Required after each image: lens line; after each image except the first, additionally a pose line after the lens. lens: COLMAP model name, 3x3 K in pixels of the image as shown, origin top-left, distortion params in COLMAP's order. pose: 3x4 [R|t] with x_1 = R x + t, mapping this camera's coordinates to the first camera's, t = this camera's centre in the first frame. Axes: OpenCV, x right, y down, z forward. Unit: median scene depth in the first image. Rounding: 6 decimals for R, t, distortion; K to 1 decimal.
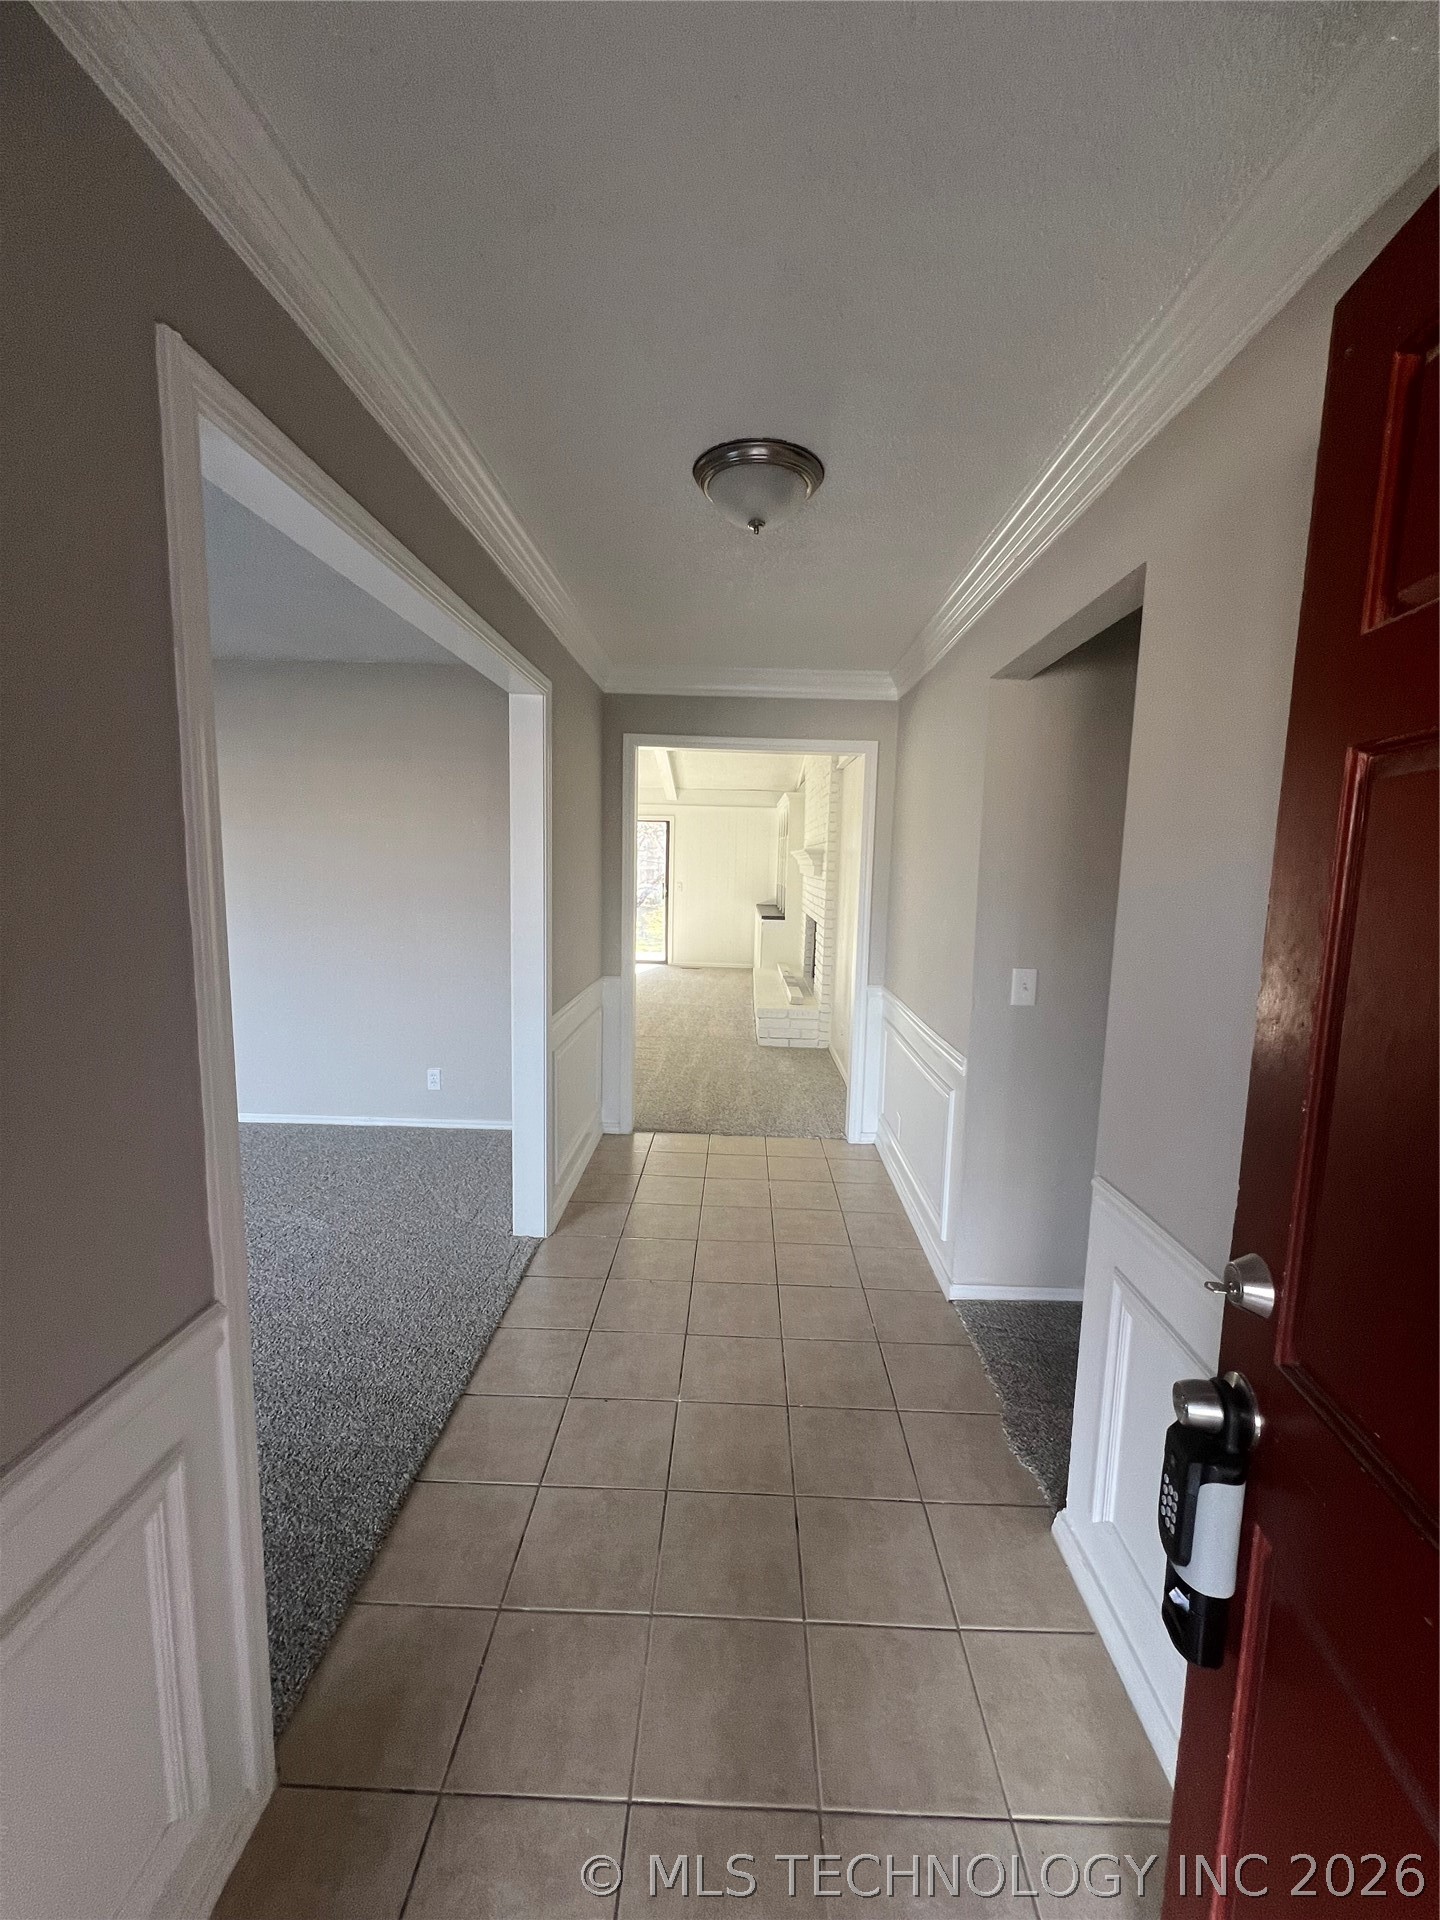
lens RADIAL K [[763.7, 0, 722.0], [0, 763.7, 957.1], [0, 0, 1]] dist [-0.004071, -0.002133]
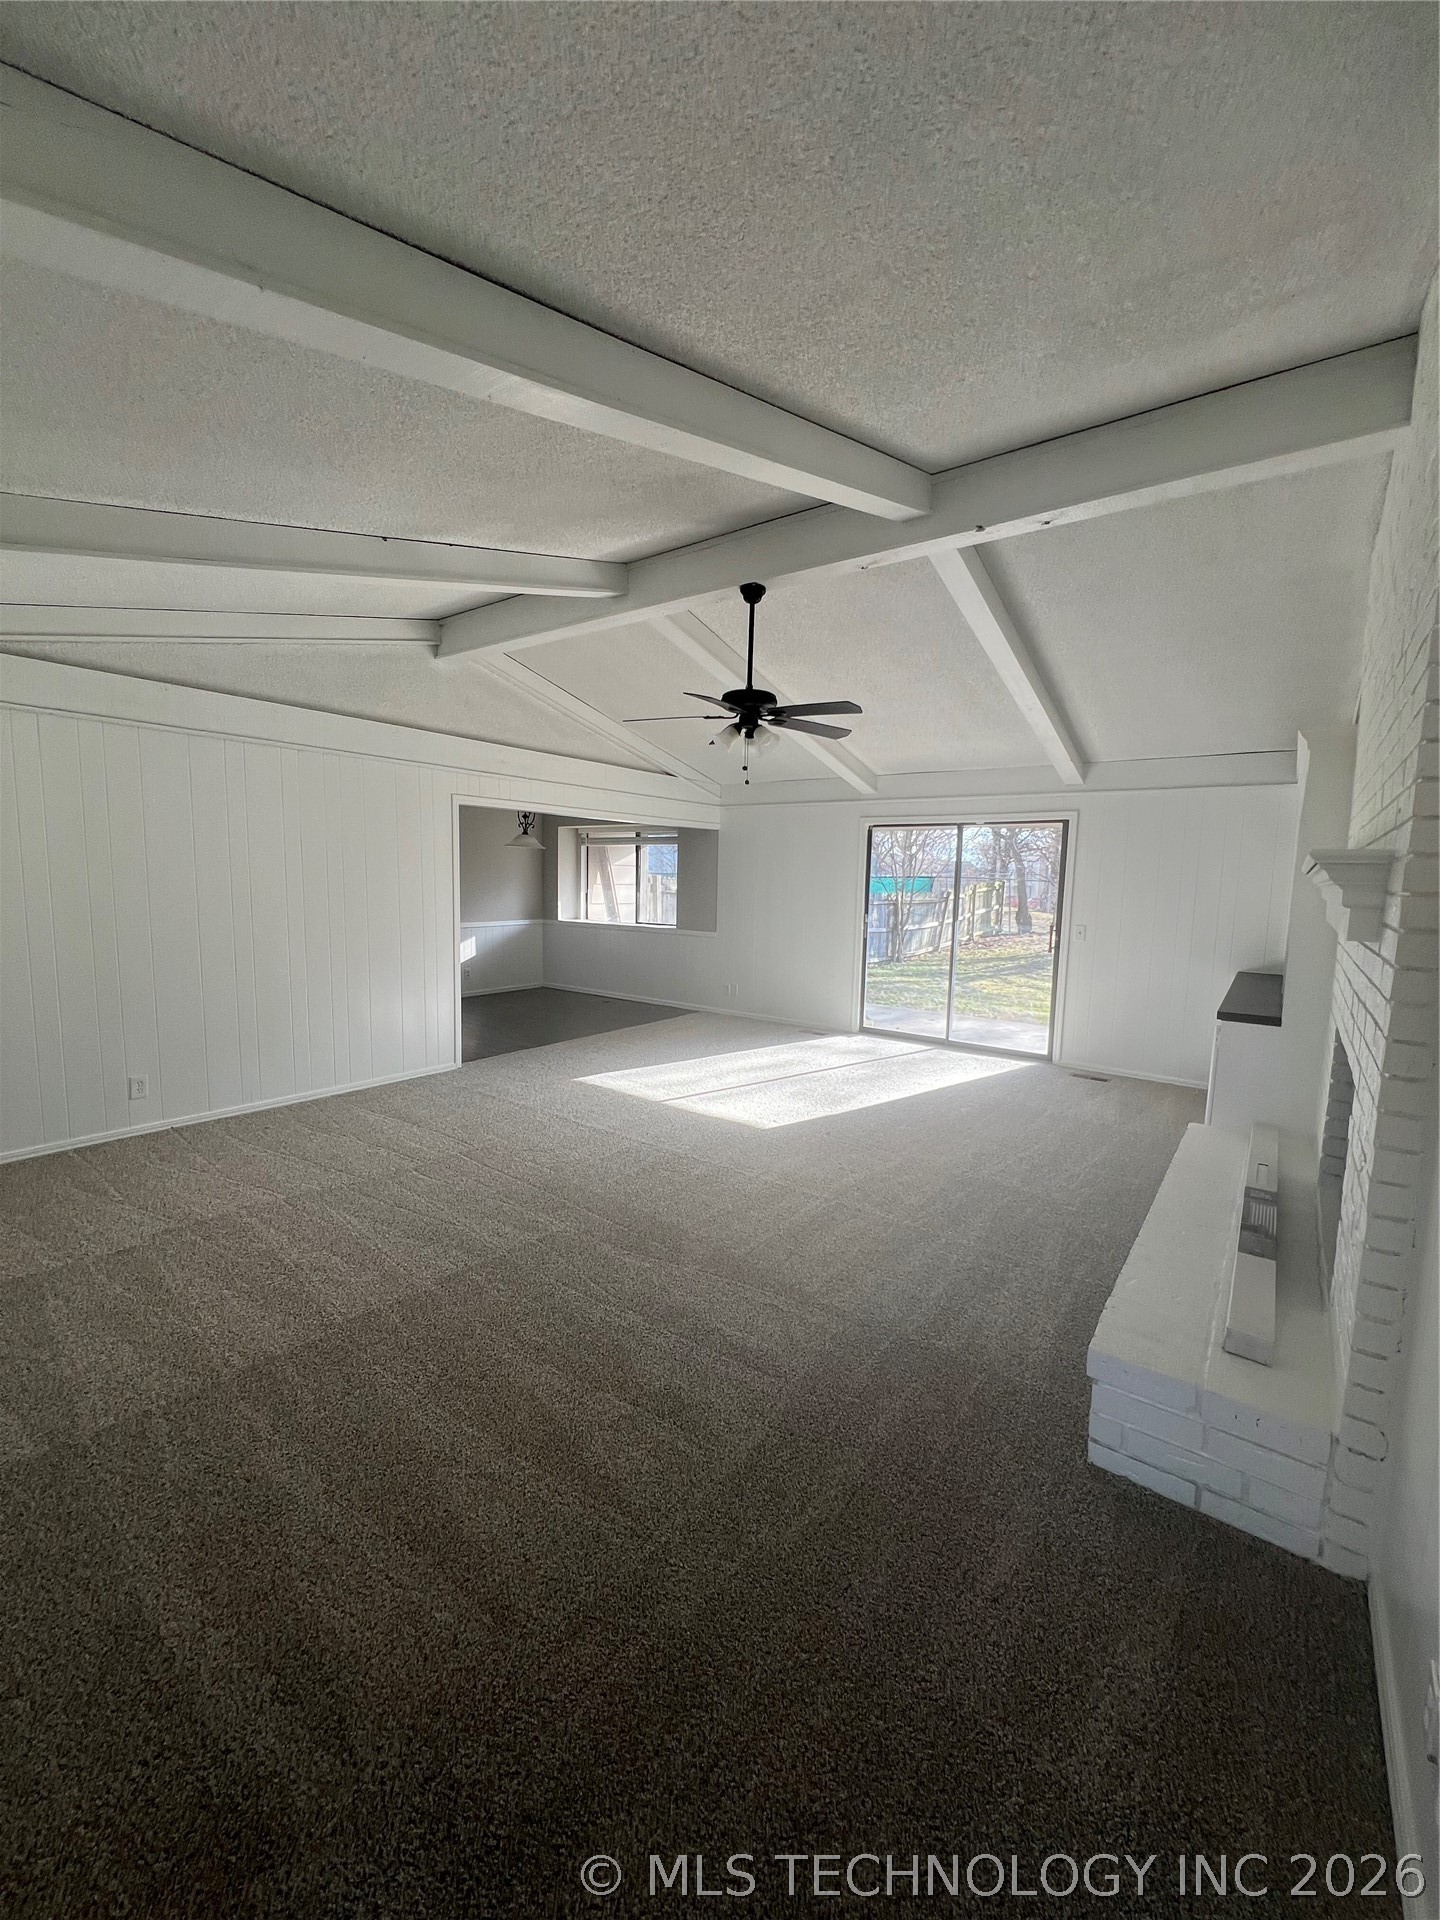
lens RADIAL K [[763.7, 0, 720.8], [0, 763.7, 957.4], [0, 0, 1]] dist [-0.004071, -0.002133]
pose [[0.816558, 0.046649, -0.575376, 0.090748], [-0.064851, 0.997833, -0.011136, -0.079969], [0.573610, 0.046407, 0.817813, 0.608641]]
